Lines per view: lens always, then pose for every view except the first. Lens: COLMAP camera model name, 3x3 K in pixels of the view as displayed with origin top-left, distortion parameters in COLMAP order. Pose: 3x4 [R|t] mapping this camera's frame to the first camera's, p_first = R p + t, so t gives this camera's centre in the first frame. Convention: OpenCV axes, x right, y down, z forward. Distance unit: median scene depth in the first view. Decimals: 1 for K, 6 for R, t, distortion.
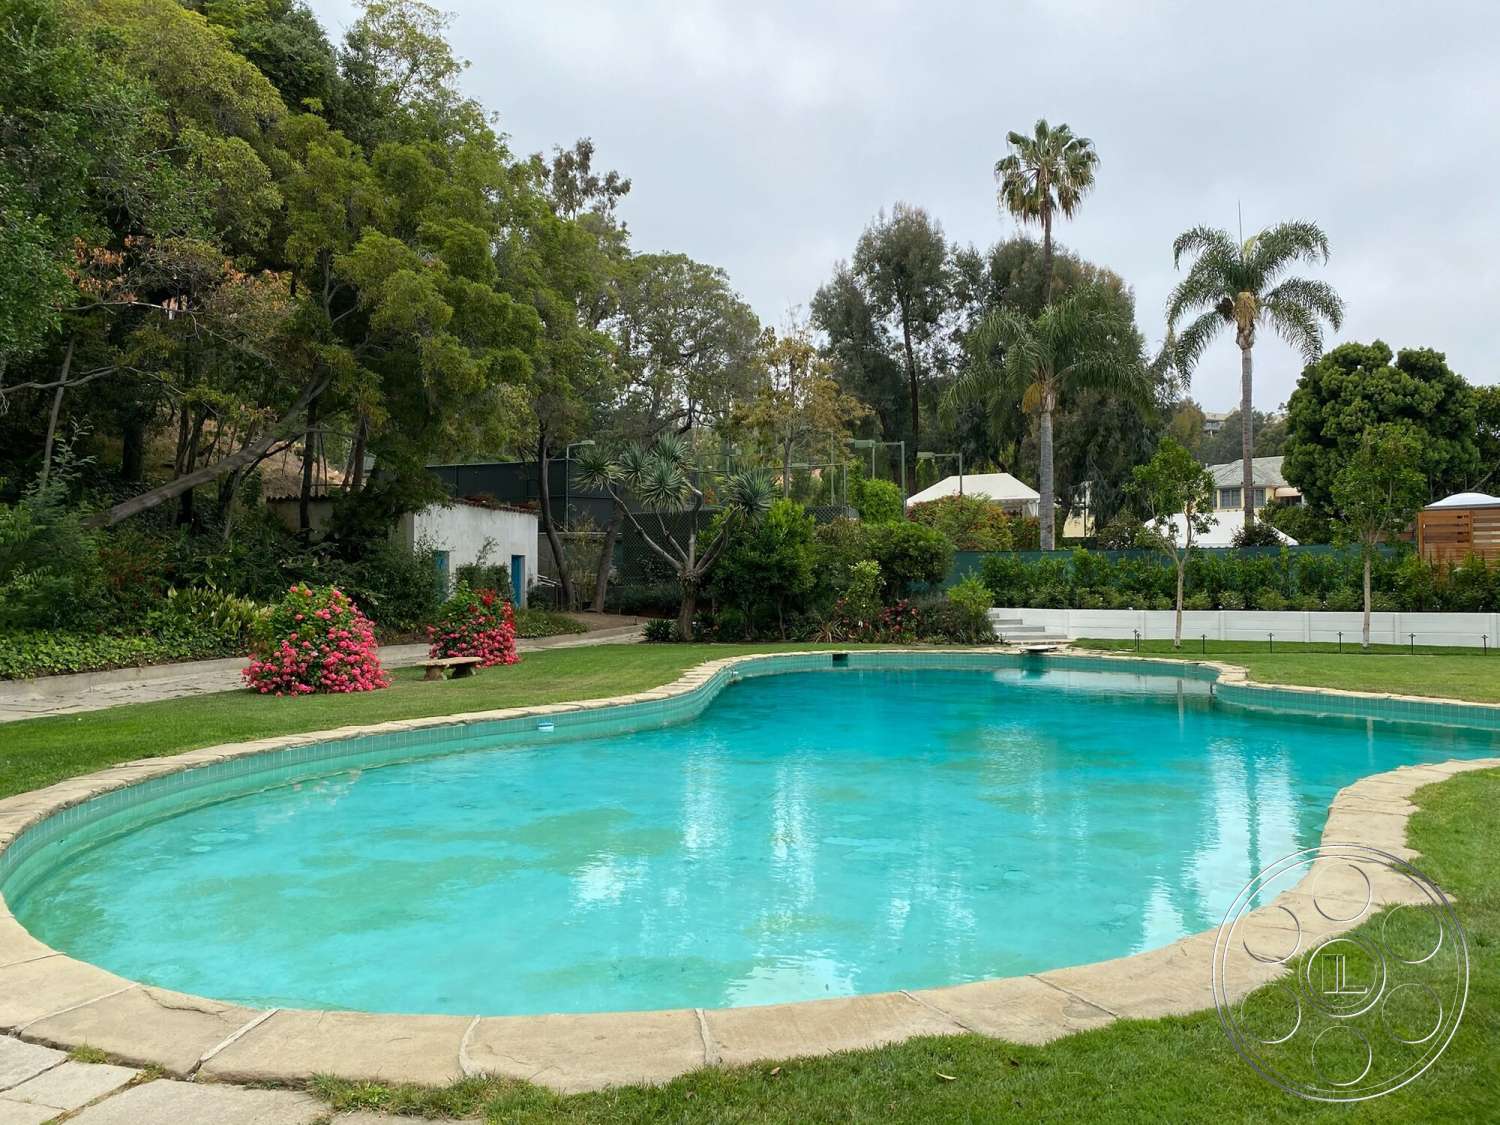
lens RADIAL K [[1150.2, 0, 749.7], [0, 1150.2, 537.5], [0, 0, 1]] dist [0.051878, -0.071545]
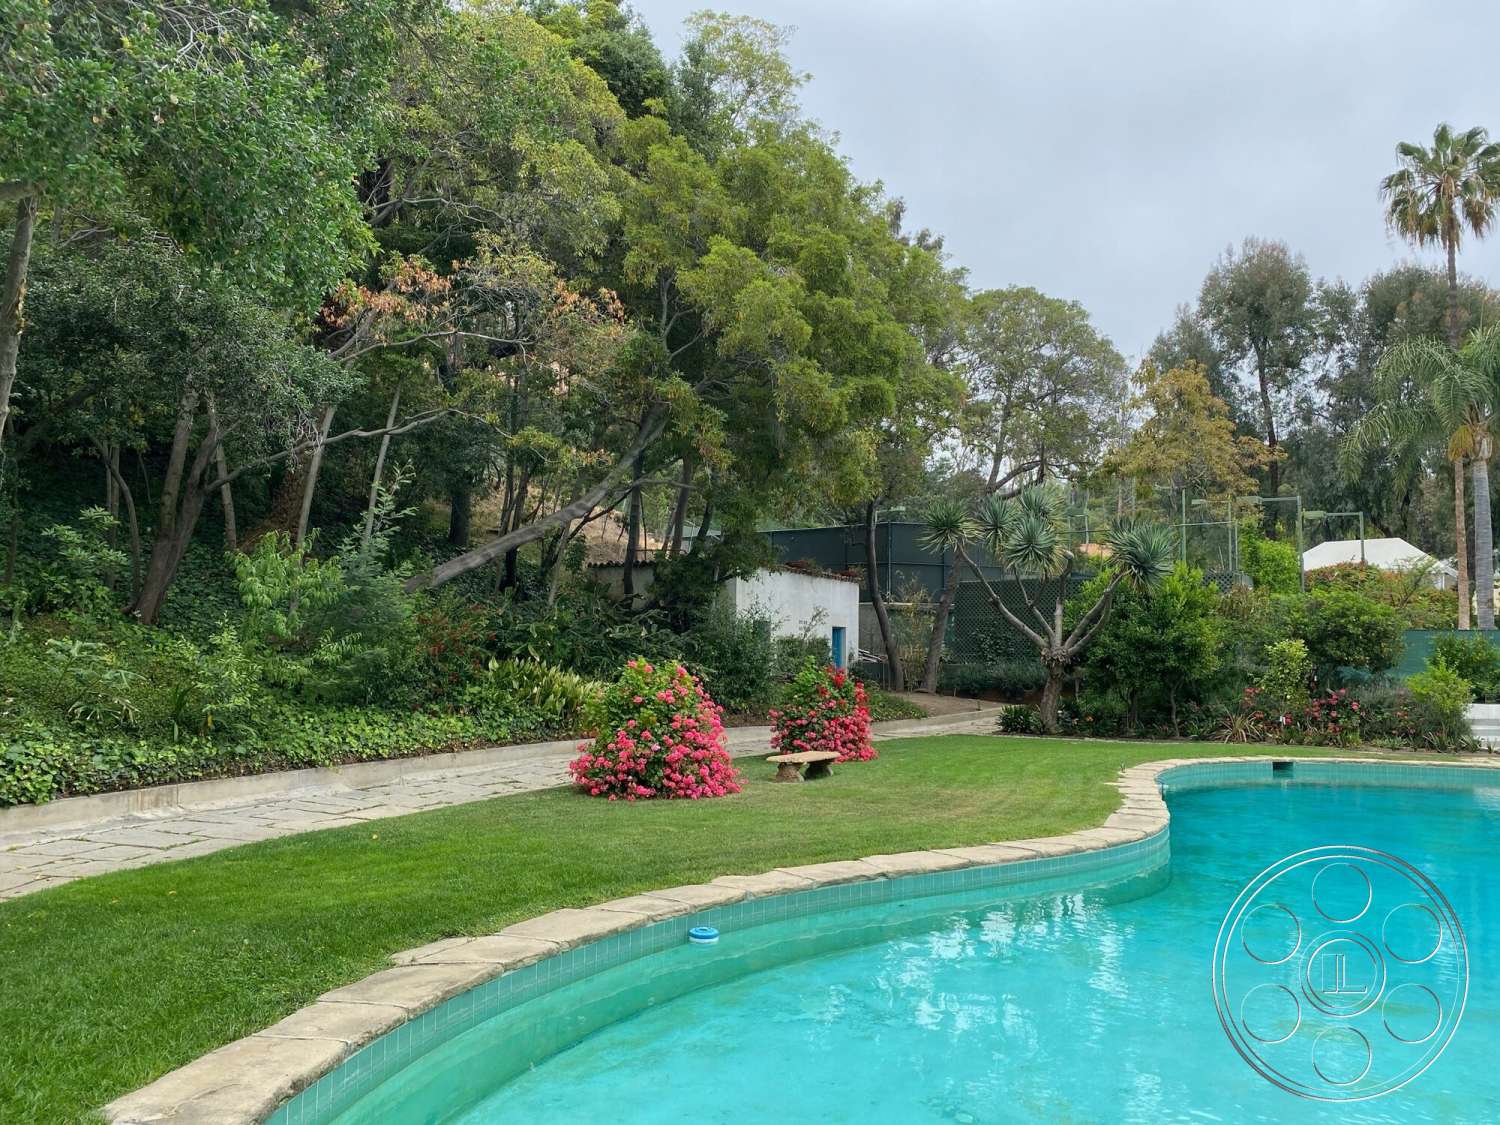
lens RADIAL K [[1150.2, 0, 776.2], [0, 1150.2, 539.1], [0, 0, 1]] dist [0.051878, -0.071545]
pose [[0.975001, -0.004867, -0.222148, -0.070185], [-0.009094, 0.998048, -0.061780, 0.003498], [0.222015, 0.062255, 0.973054, 0.142396]]
